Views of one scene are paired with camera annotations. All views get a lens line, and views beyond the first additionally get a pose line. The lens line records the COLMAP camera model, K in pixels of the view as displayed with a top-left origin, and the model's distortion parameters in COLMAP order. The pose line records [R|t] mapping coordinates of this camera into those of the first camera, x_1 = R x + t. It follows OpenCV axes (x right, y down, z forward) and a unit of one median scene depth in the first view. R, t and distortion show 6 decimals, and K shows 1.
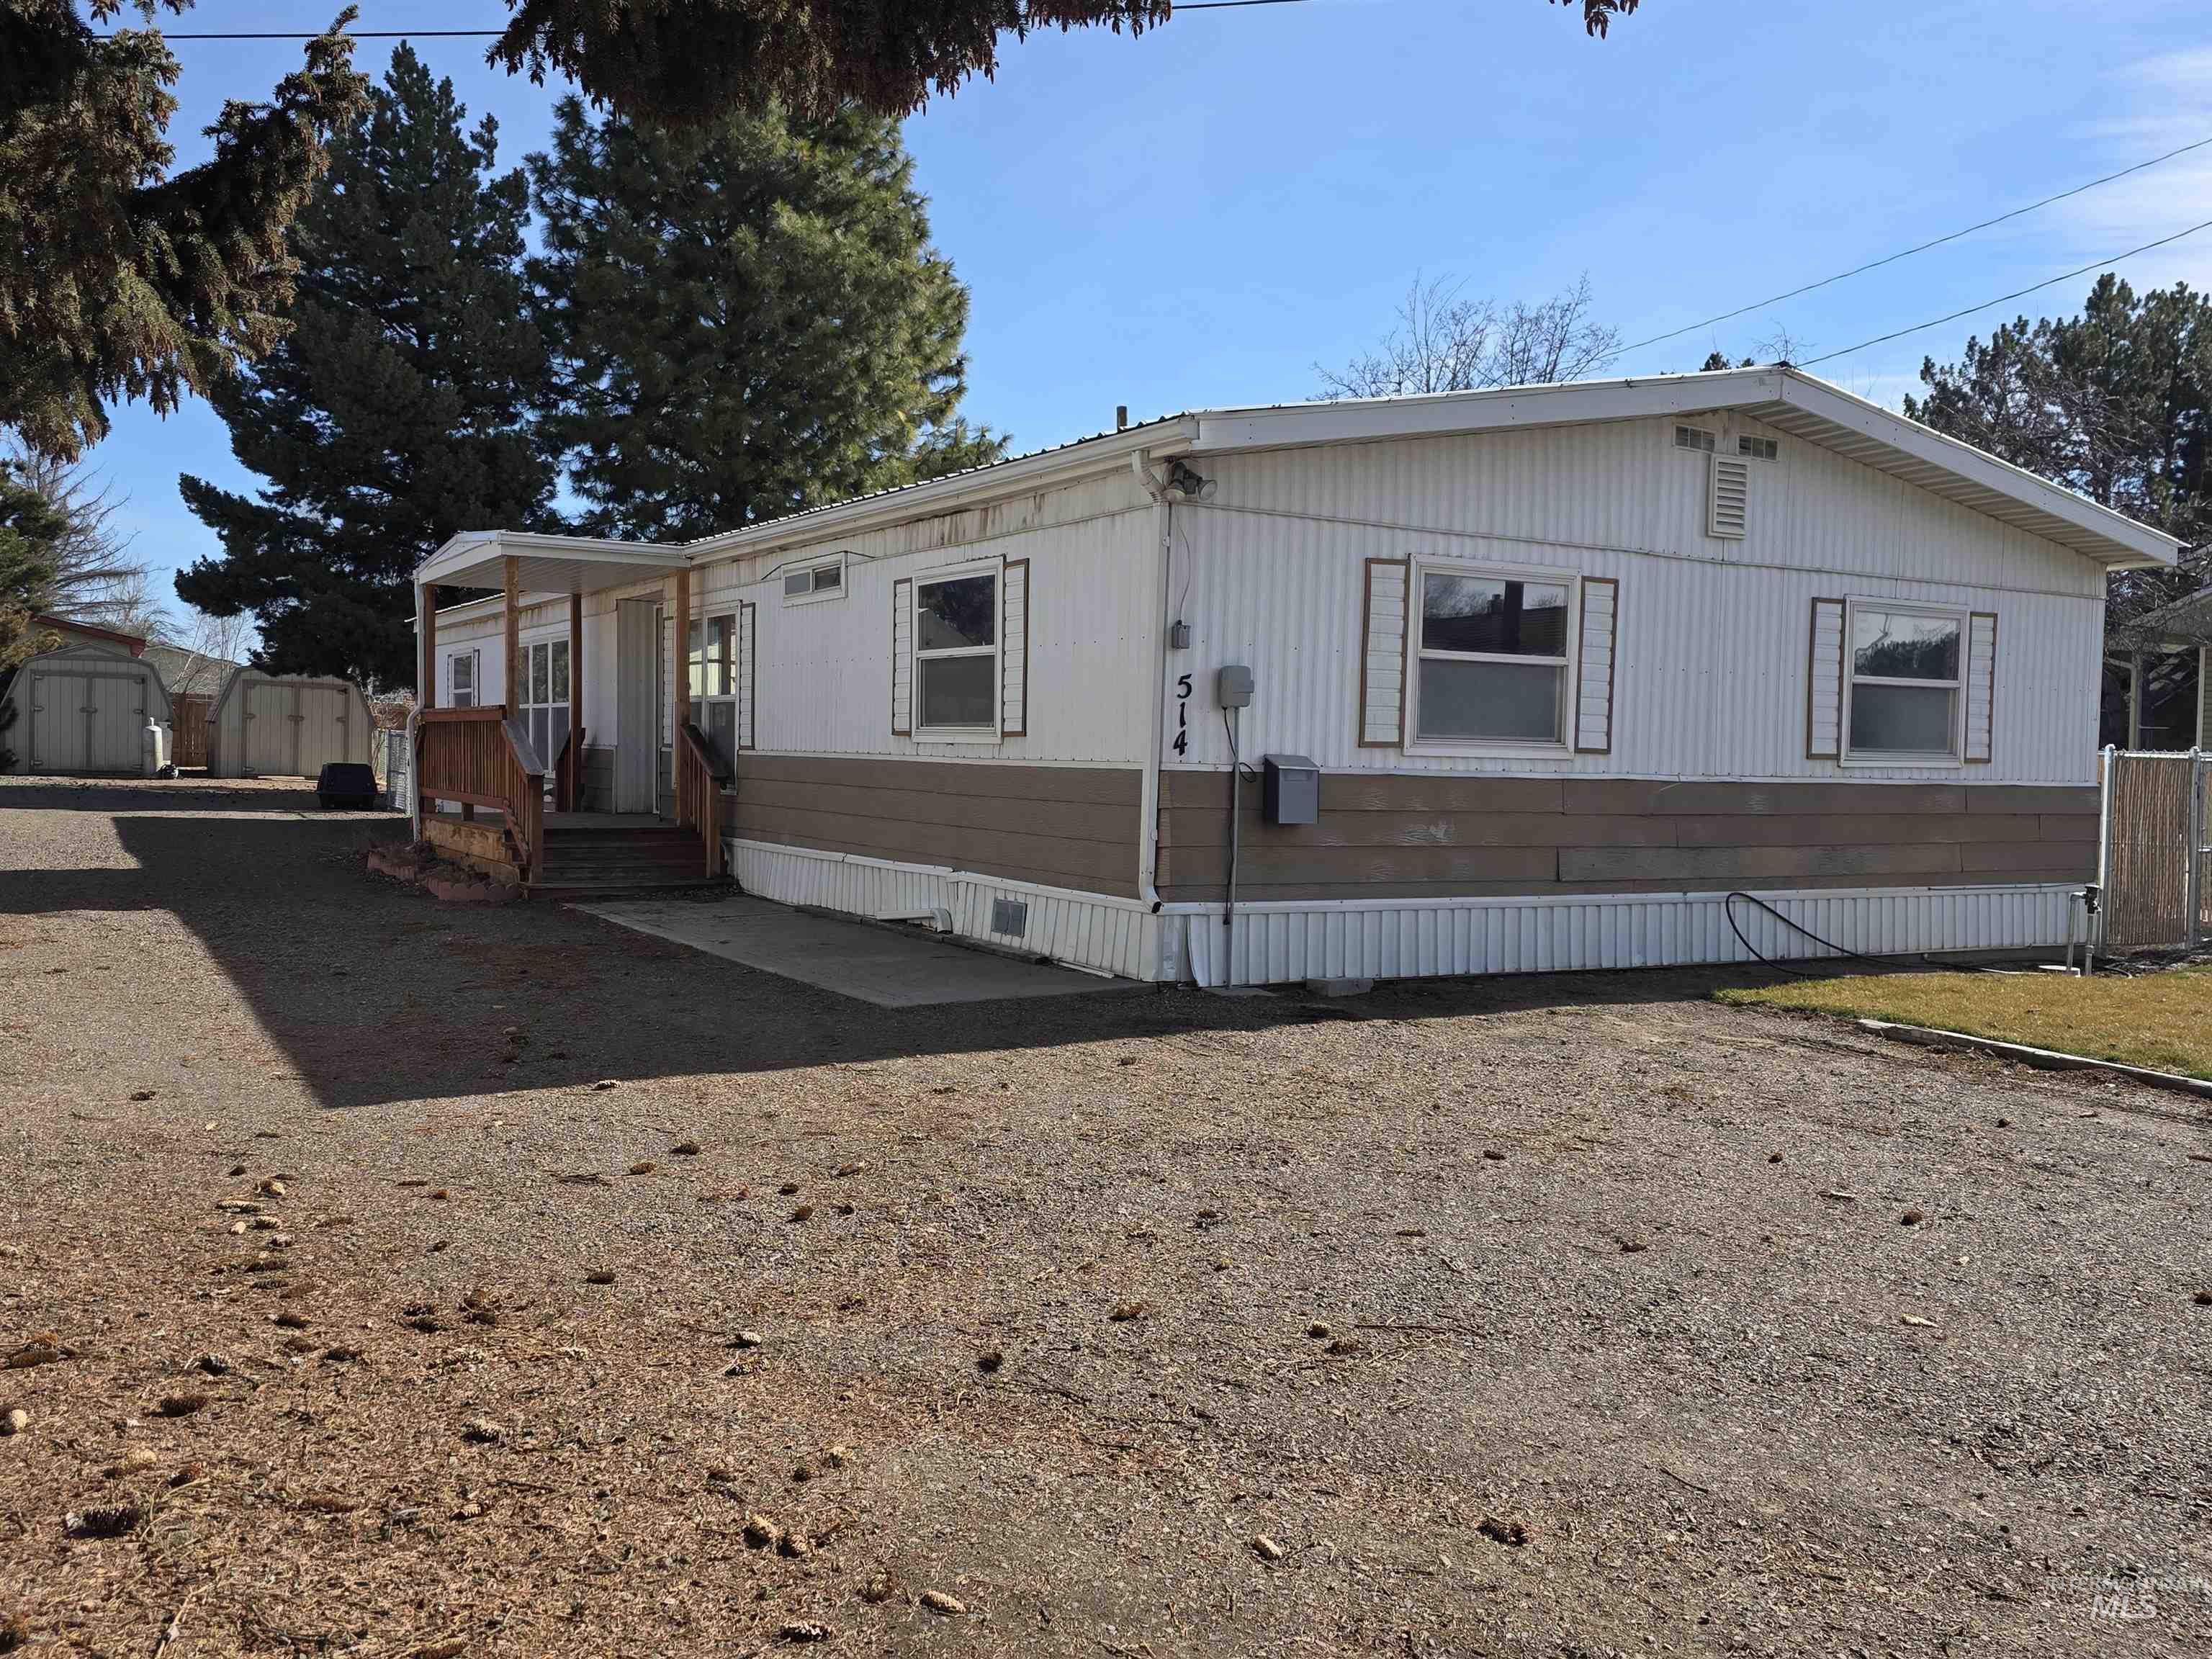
lens RADIAL K [[1845.5, 0, 1108.6], [0, 1845.5, 819.8], [0, 0, 1]] dist [0.076702, -0.077118]
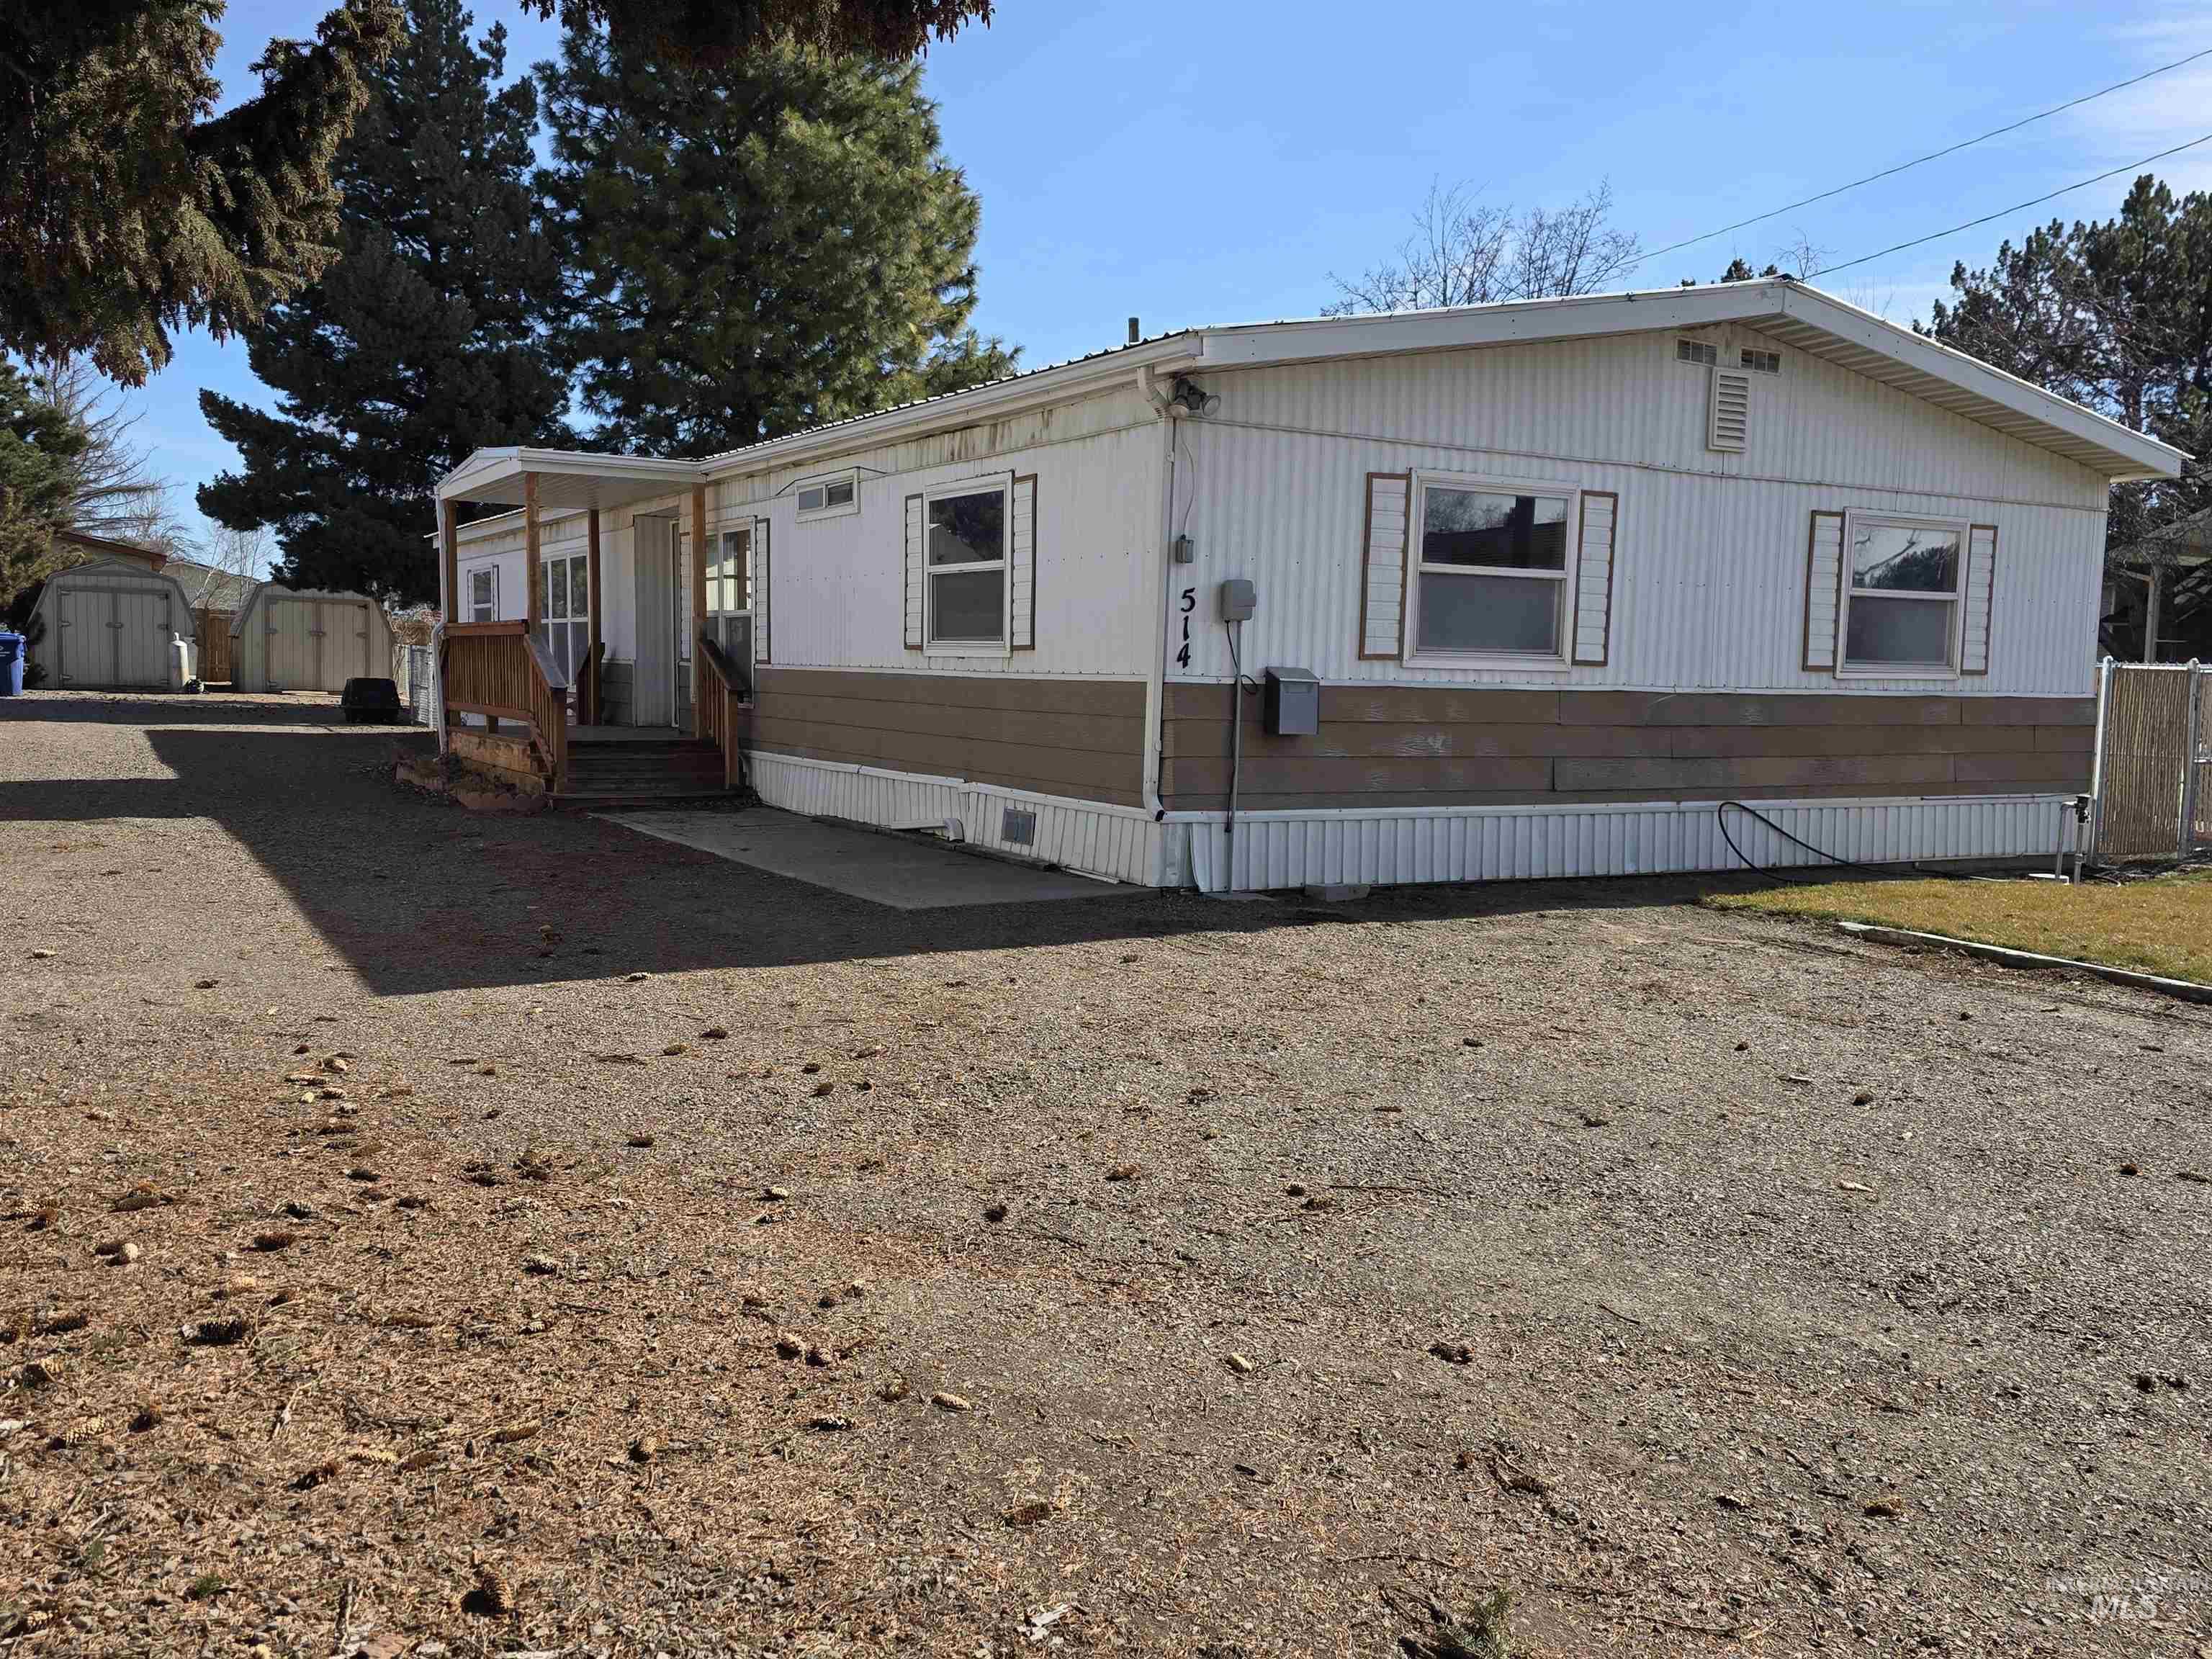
lens RADIAL K [[1839.7, 0, 1092.8], [0, 1839.7, 847.4], [0, 0, 1]] dist [0.088332, -0.106069]
pose [[0.999874, 0.000983, -0.015814, 0.004127], [-0.000037, 0.998218, 0.059664, 0.003557], [0.015845, -0.059656, 0.998093, -0.030135]]
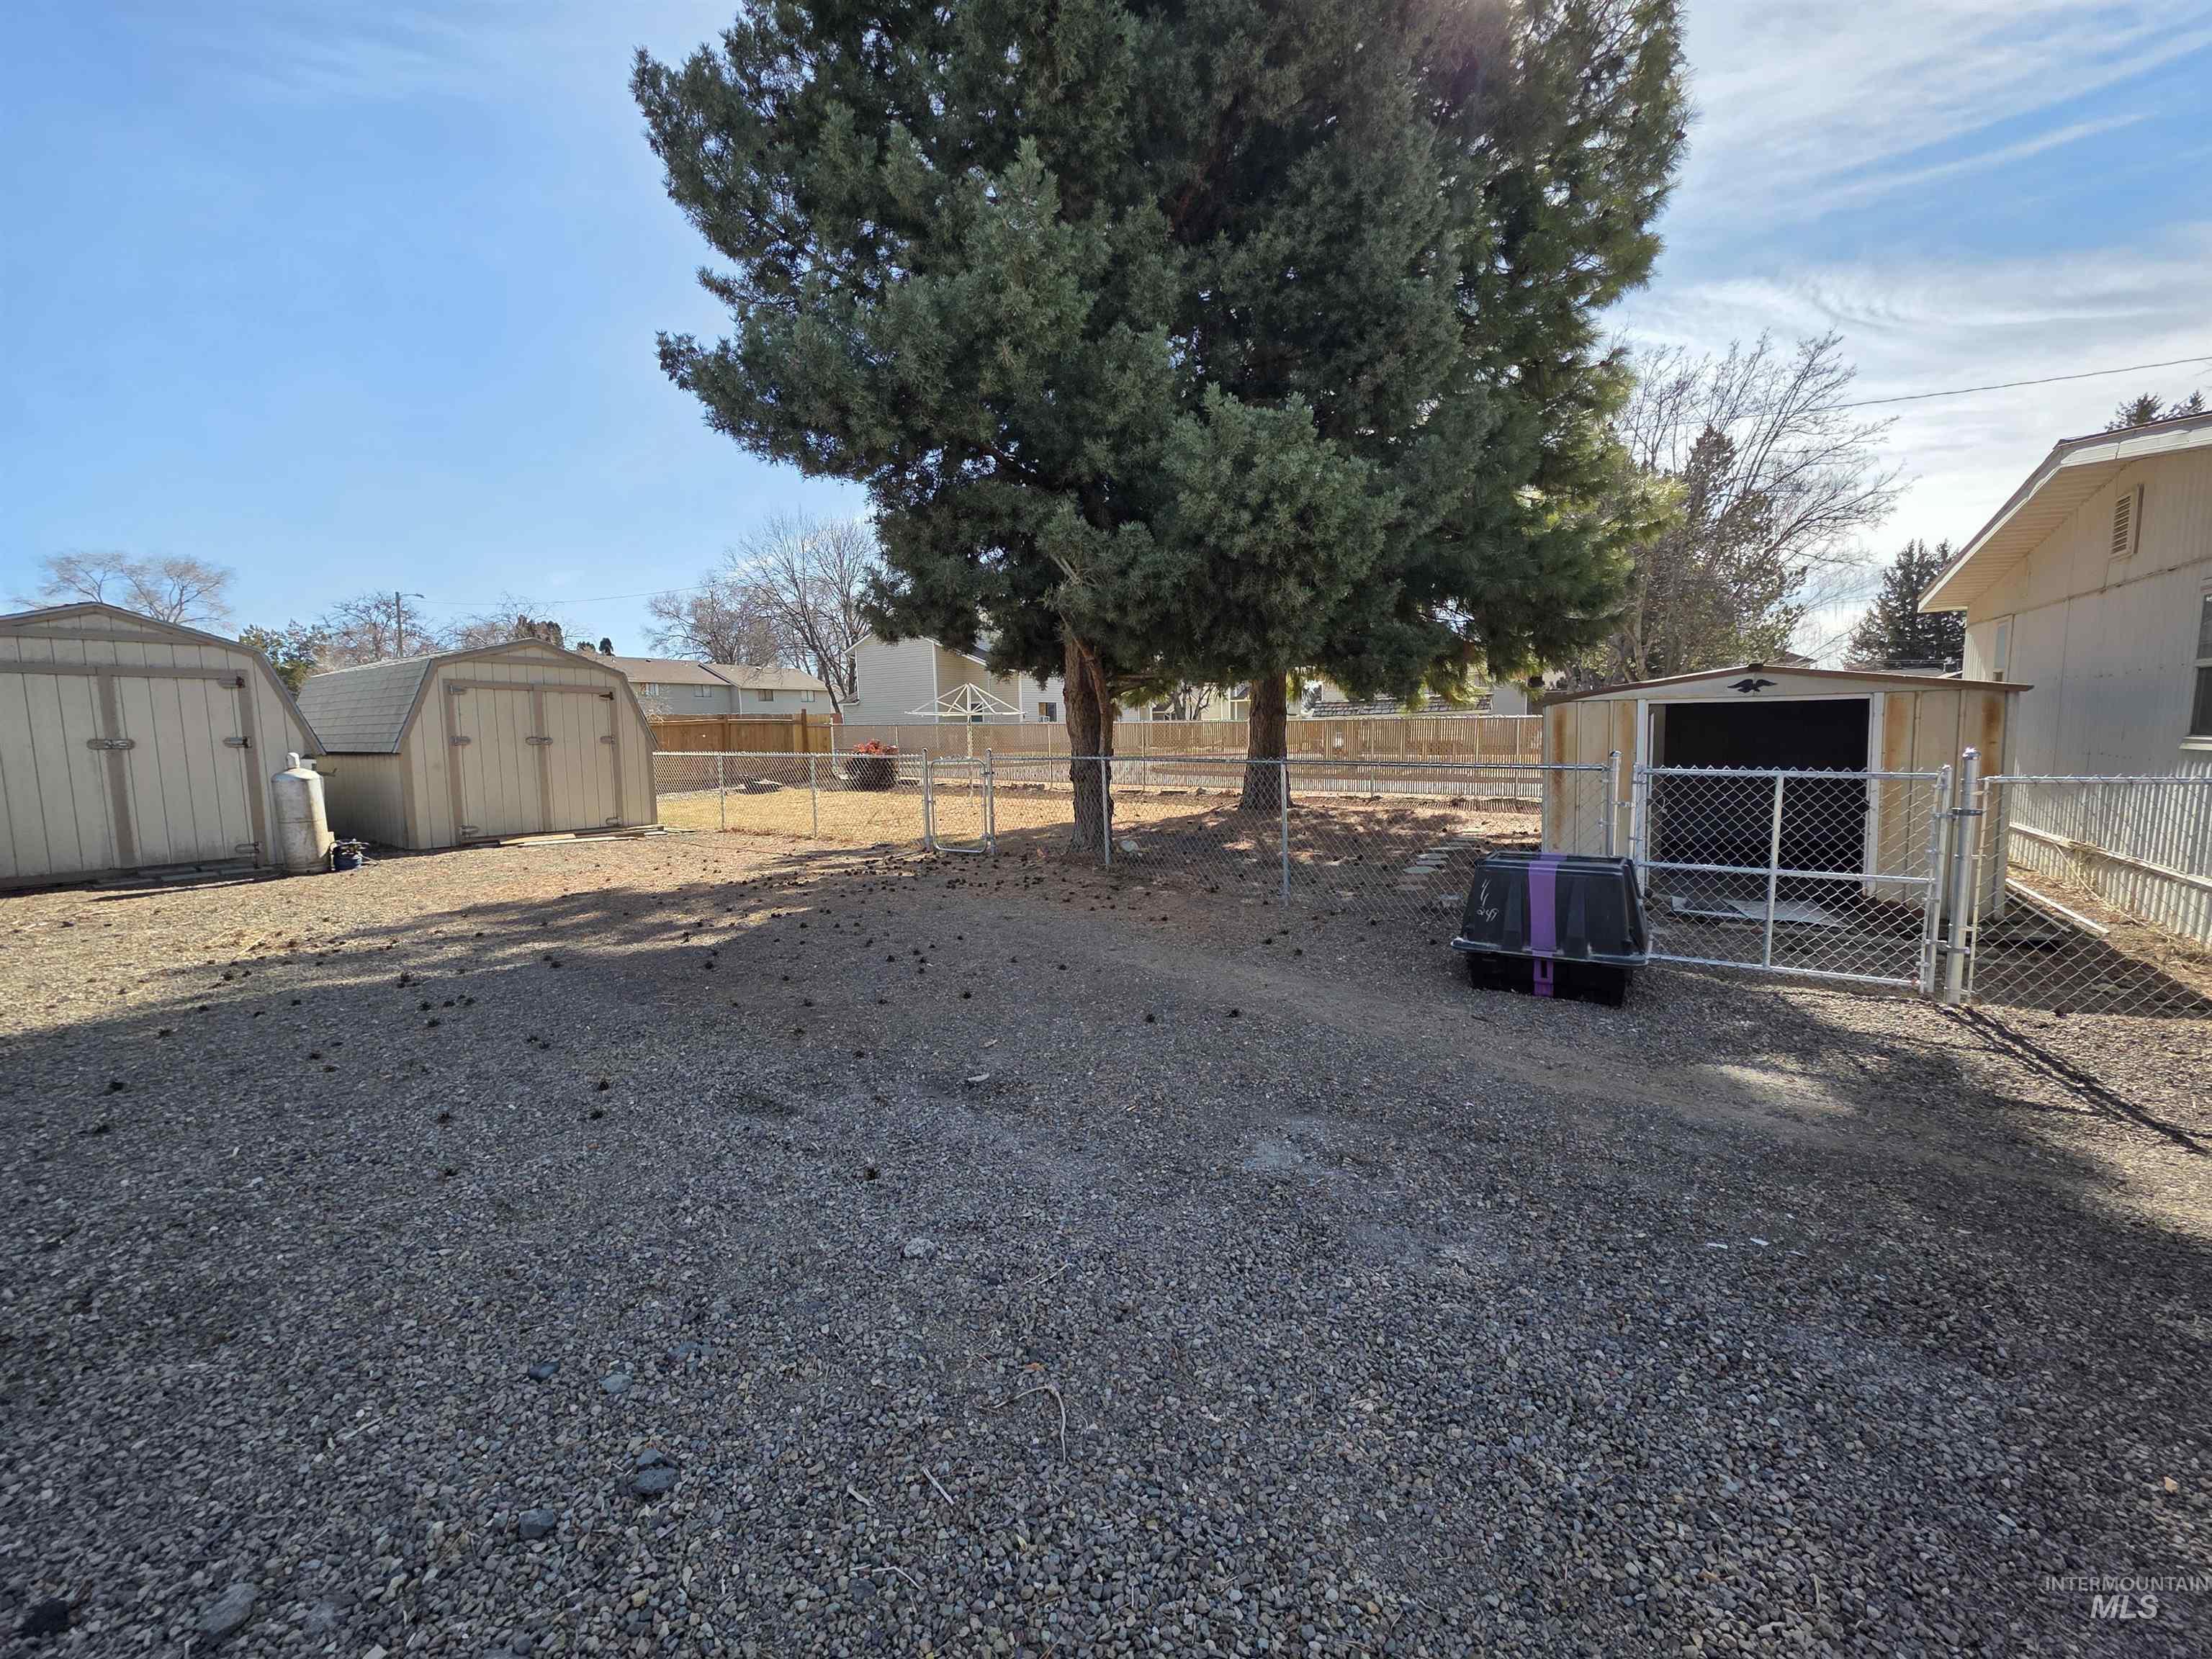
lens RADIAL K [[881.3, 0, 1110.1], [0, 881.3, 810.5], [0, 0, 1]] dist [0.002286, 0.000759]
pose [[0.880982, -0.084292, 0.465580, -1.461292], [0.059211, 0.995909, 0.068266, -0.143852], [-0.469430, -0.032573, 0.882369, 2.330300]]
